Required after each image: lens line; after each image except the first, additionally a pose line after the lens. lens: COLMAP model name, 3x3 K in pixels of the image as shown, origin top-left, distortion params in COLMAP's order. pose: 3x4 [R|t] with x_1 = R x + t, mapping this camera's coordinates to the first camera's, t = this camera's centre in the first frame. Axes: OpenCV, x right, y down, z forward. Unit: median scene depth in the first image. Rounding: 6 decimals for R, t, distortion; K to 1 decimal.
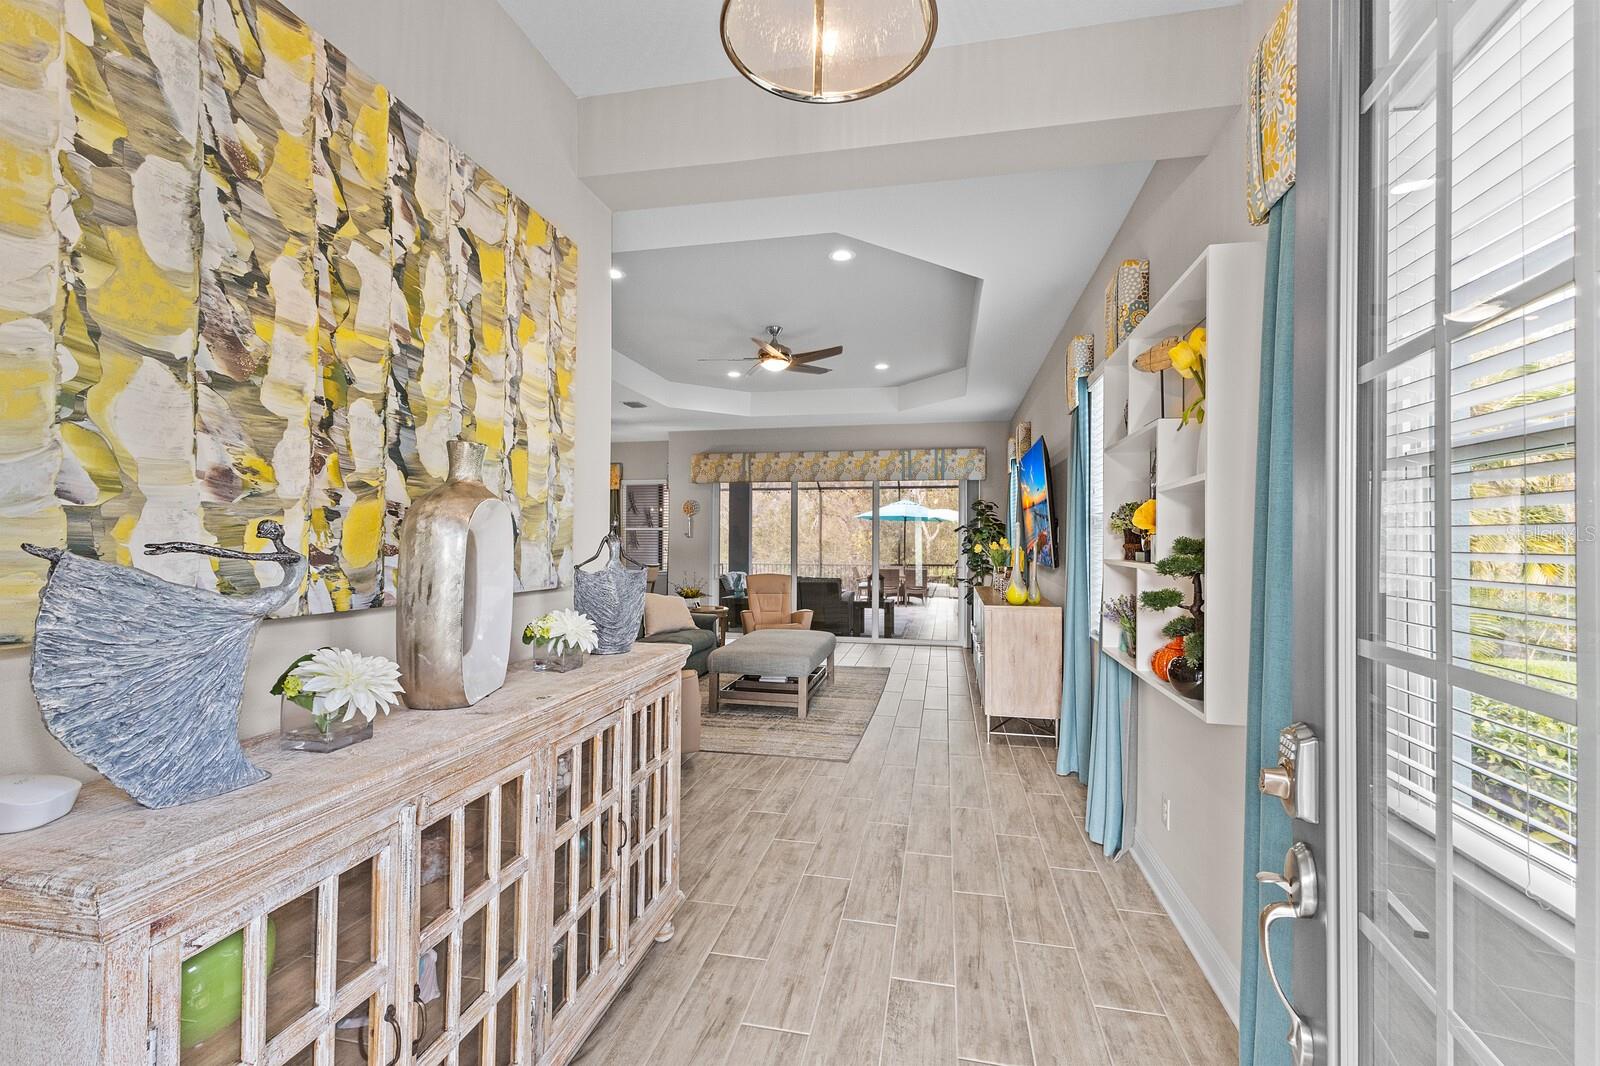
lens RADIAL K [[687.8, 0, 802.2], [0, 687.8, 532.8], [0, 0, 1]] dist [0.011917, -0.000859]
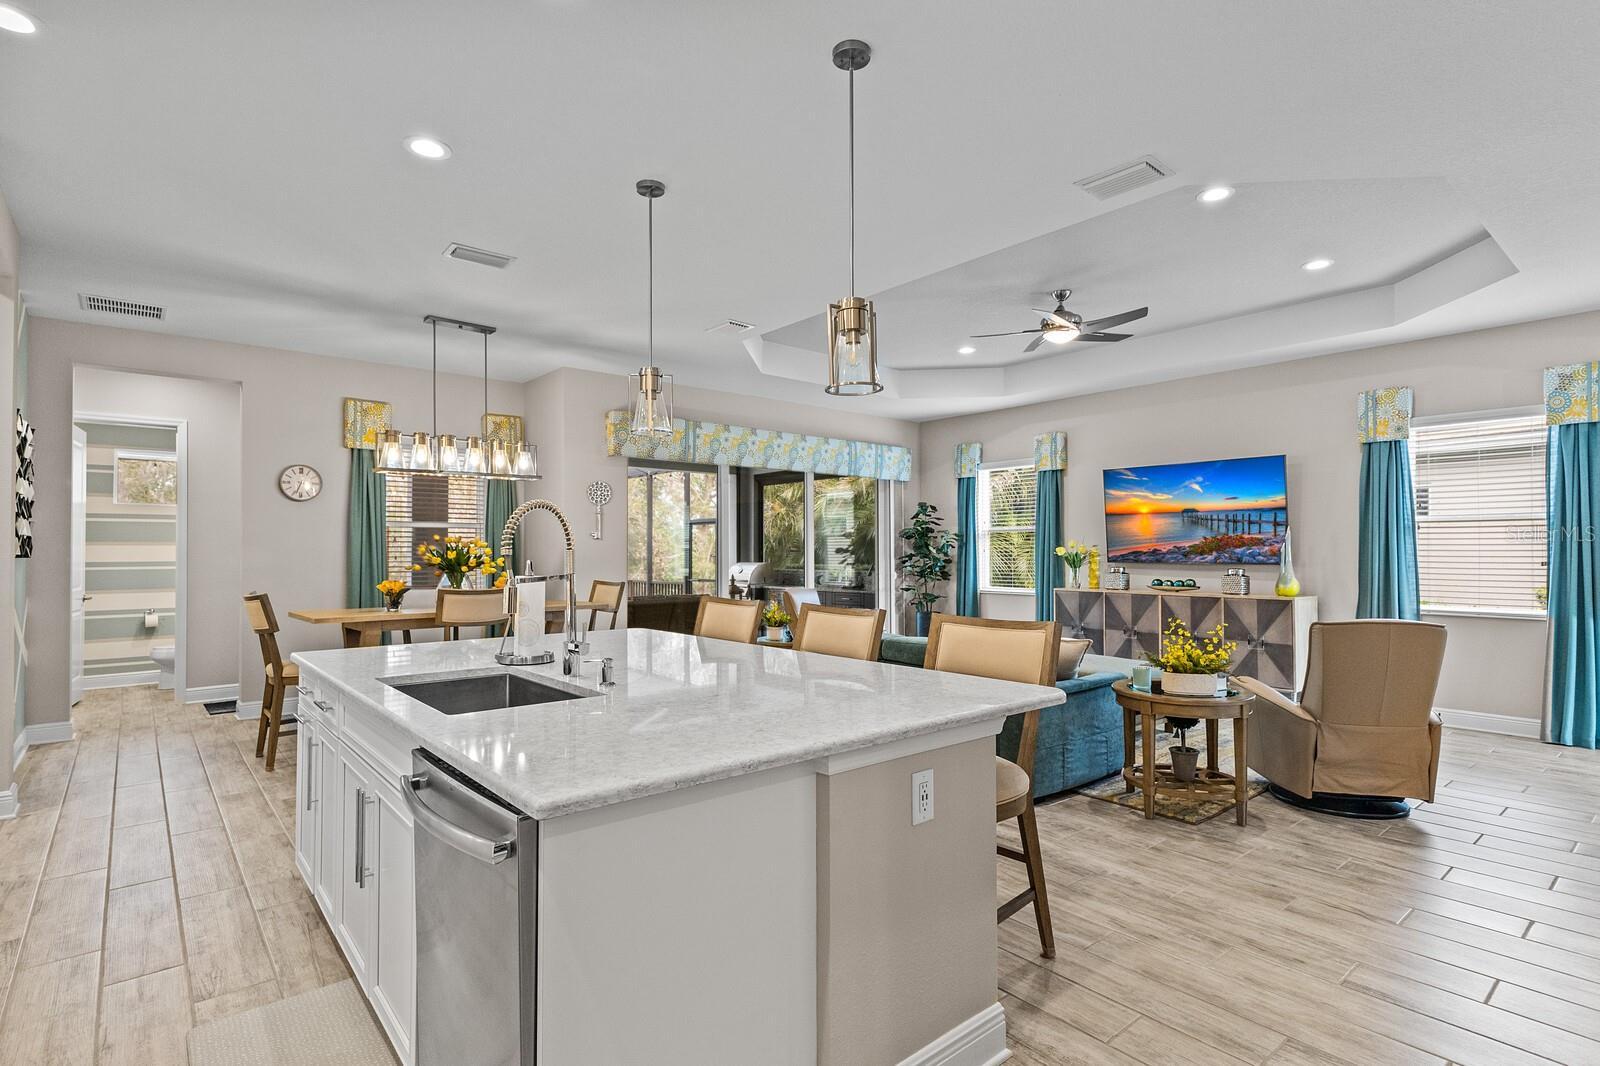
lens RADIAL K [[779.8, 0, 805.3], [0, 779.8, 544.7], [0, 0, 1]] dist [0.027983, -0.012826]
pose [[0.619413, 0.003052, 0.785059, -0.879409], [-0.007536, 0.999969, 0.002058, 0.012969], [-0.785029, -0.007191, 0.619418, 0.569553]]
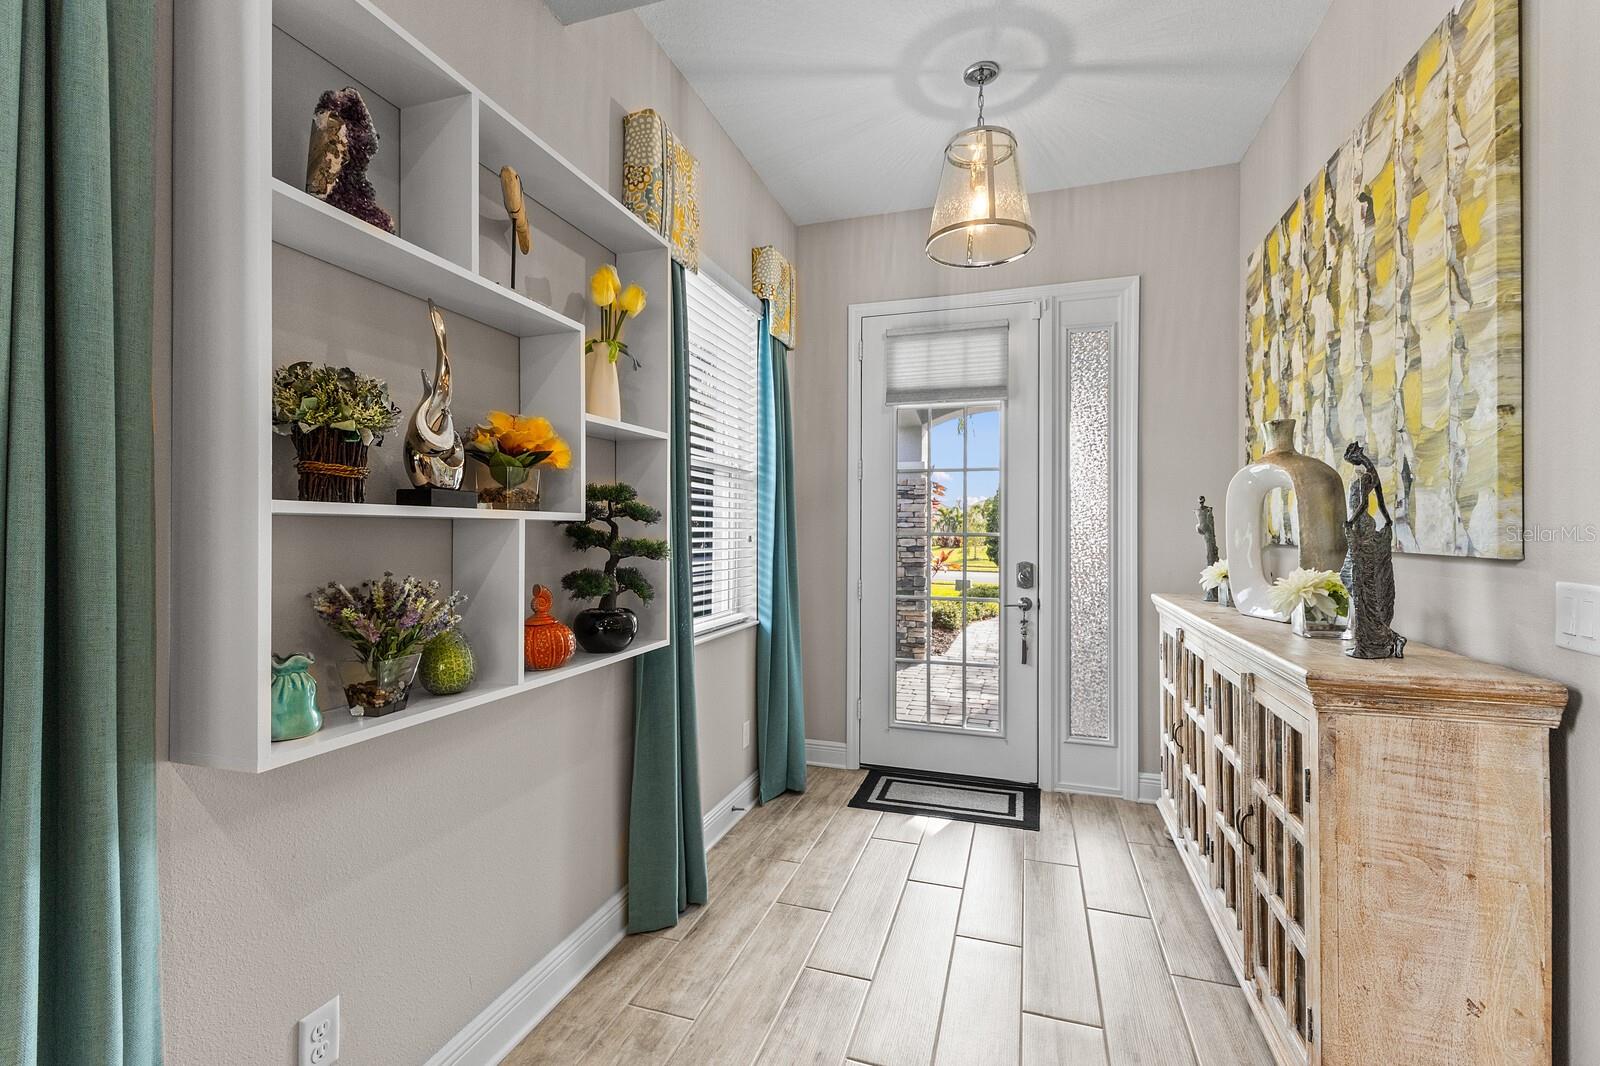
lens RADIAL K [[687.6, 0, 800.0], [0, 687.6, 533.0], [0, 0, 1]] dist [0.022370, -0.000059]
pose [[-0.994197, -0.009752, 0.107127, 0.060694], [-0.010698, 0.999909, -0.008260, 0.023268], [-0.107037, -0.009358, -0.994211, 0.563842]]
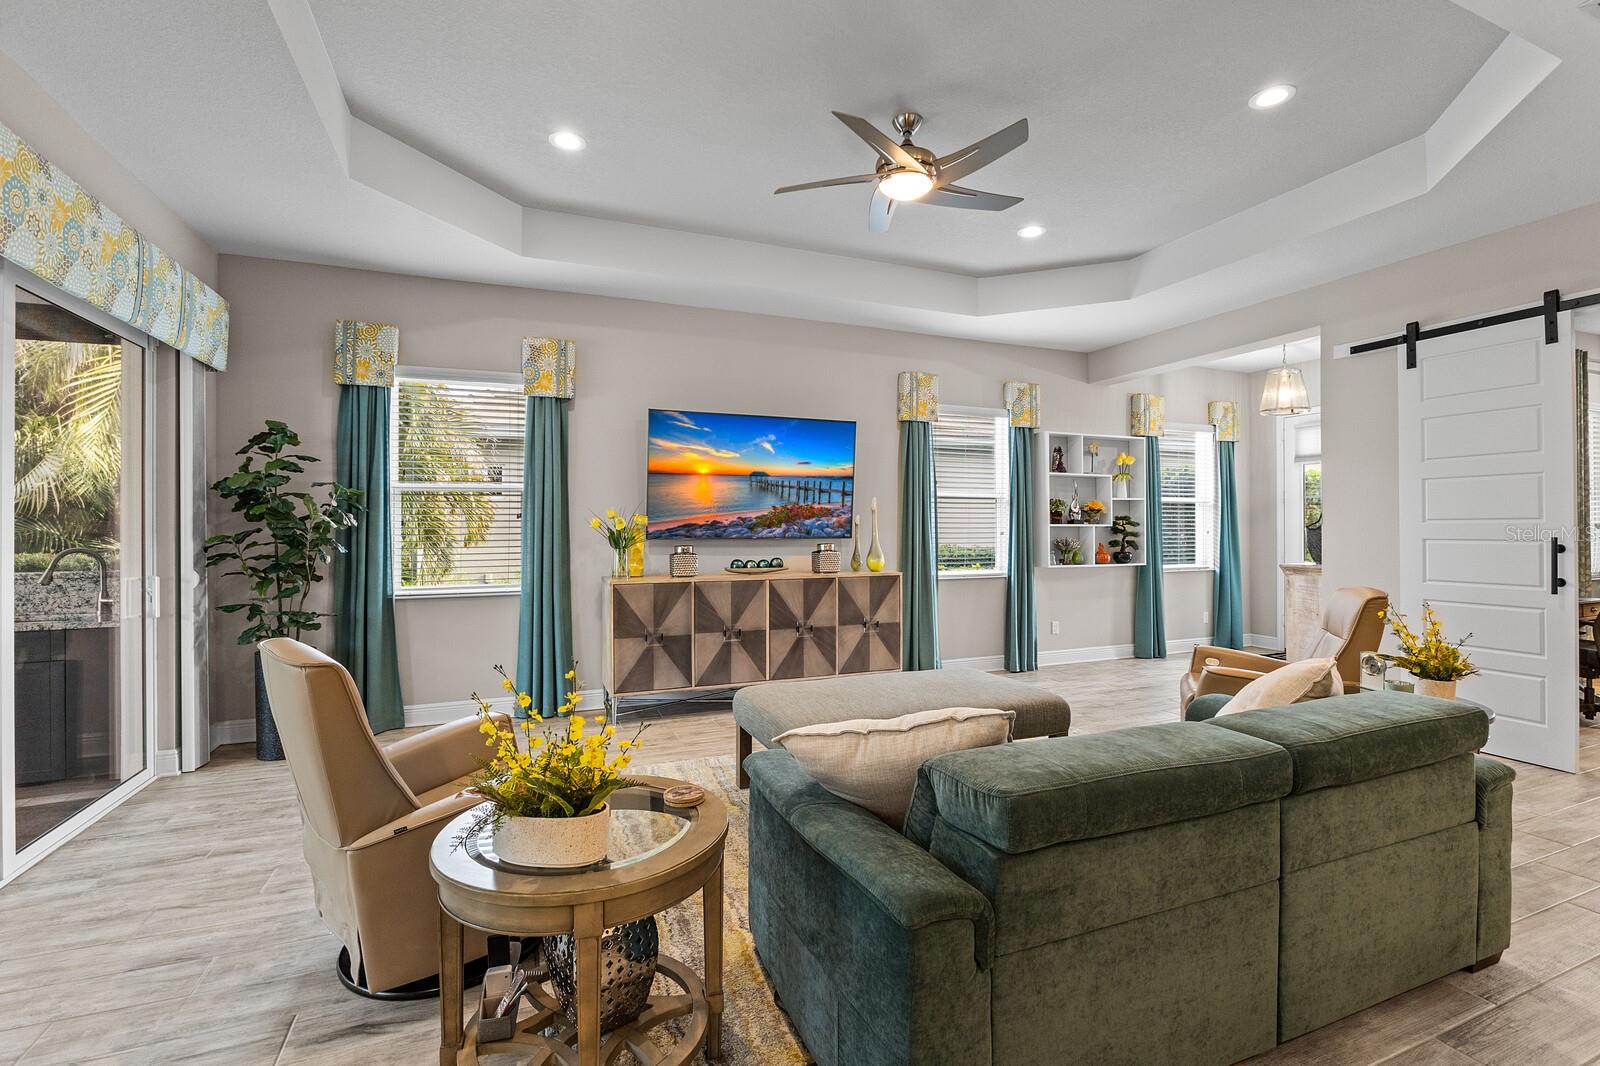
lens RADIAL K [[705.4, 0, 793.8], [0, 705.4, 526.4], [0, 0, 1]] dist [-0.017813, -0.000030]
pose [[-0.544024, -0.004261, 0.839059, -0.402904], [-0.010634, 0.999942, -0.001817, 0.024177], [-0.839002, -0.009912, -0.544038, 1.211019]]
